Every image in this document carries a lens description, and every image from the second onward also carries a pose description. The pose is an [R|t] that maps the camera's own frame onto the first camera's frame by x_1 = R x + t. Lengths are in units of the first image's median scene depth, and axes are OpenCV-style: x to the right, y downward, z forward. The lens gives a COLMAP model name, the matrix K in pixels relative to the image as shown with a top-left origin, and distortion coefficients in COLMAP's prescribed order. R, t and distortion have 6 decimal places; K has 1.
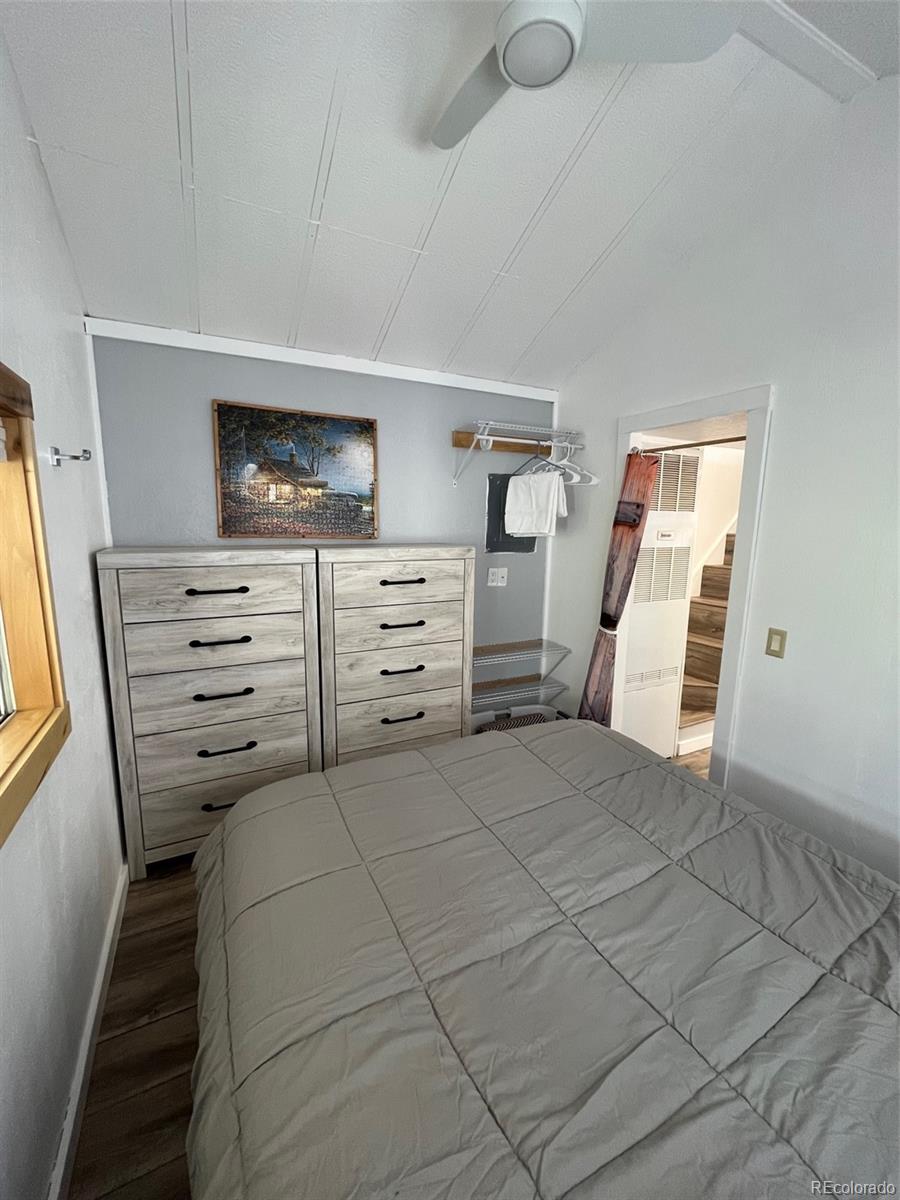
lens RADIAL K [[484.5, 0, 447.6], [0, 484.5, 600.8], [0, 0, 1]] dist [-0.003855, 0.000427]
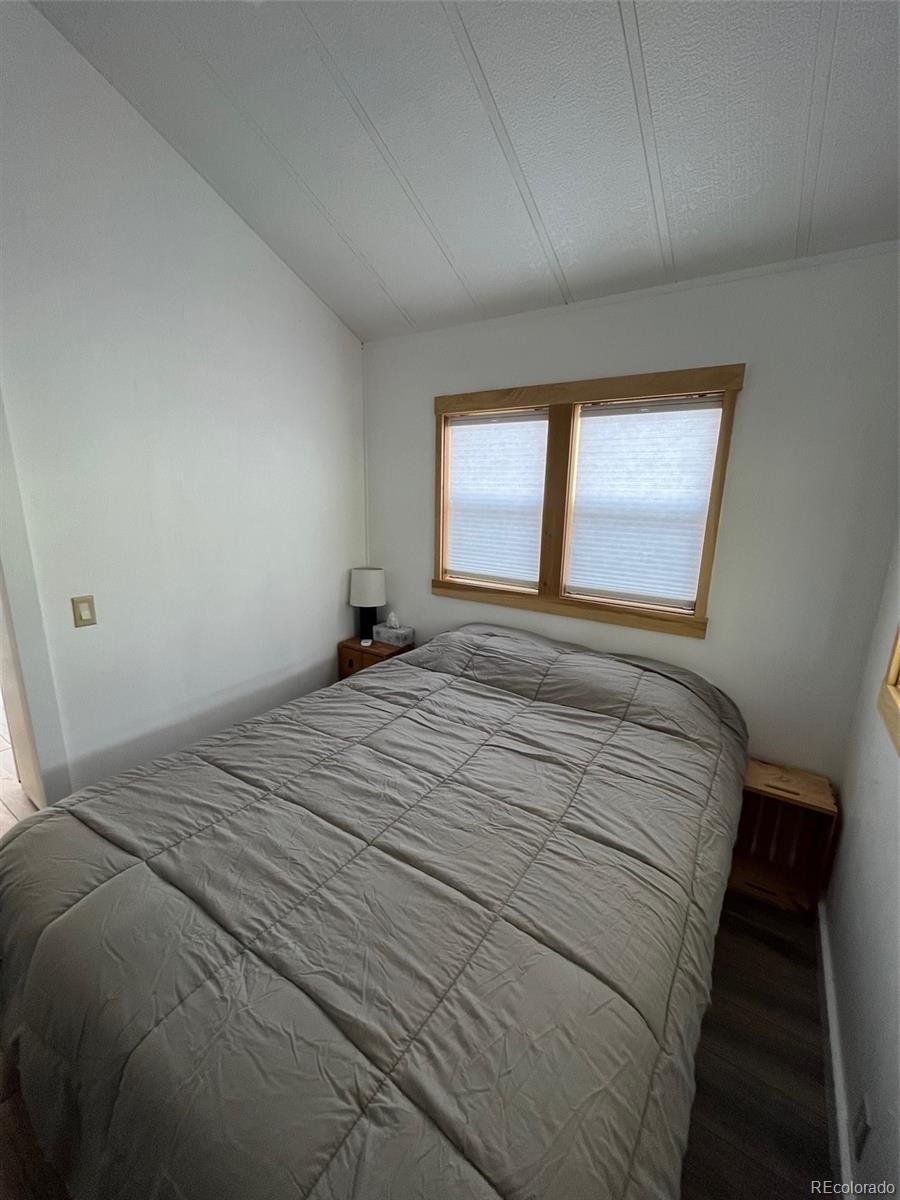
lens RADIAL K [[484.5, 0, 444.4], [0, 484.5, 600.0], [0, 0, 1]] dist [-0.003855, 0.000427]
pose [[-0.497614, -0.217577, 0.839667, -0.432632], [0.122423, 0.940722, 0.316315, -0.141288], [-0.858716, 0.260197, -0.441480, 0.817175]]
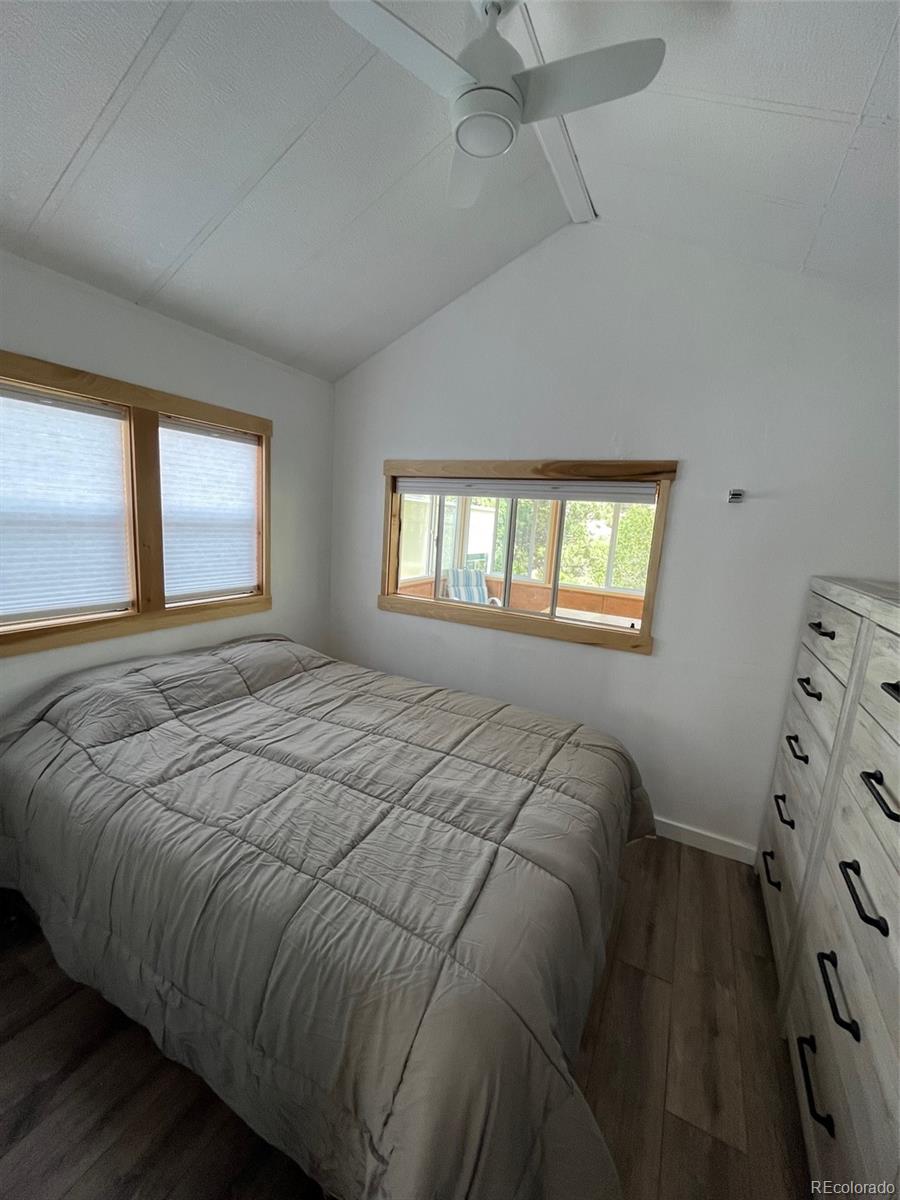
lens RADIAL K [[484.5, 0, 445.9], [0, 484.5, 599.8], [0, 0, 1]] dist [-0.003855, 0.000427]
pose [[-0.801244, 0.039926, -0.597005, 0.589363], [-0.167807, 0.942733, 0.288263, -0.202143], [0.574325, 0.331151, -0.748659, 1.286598]]
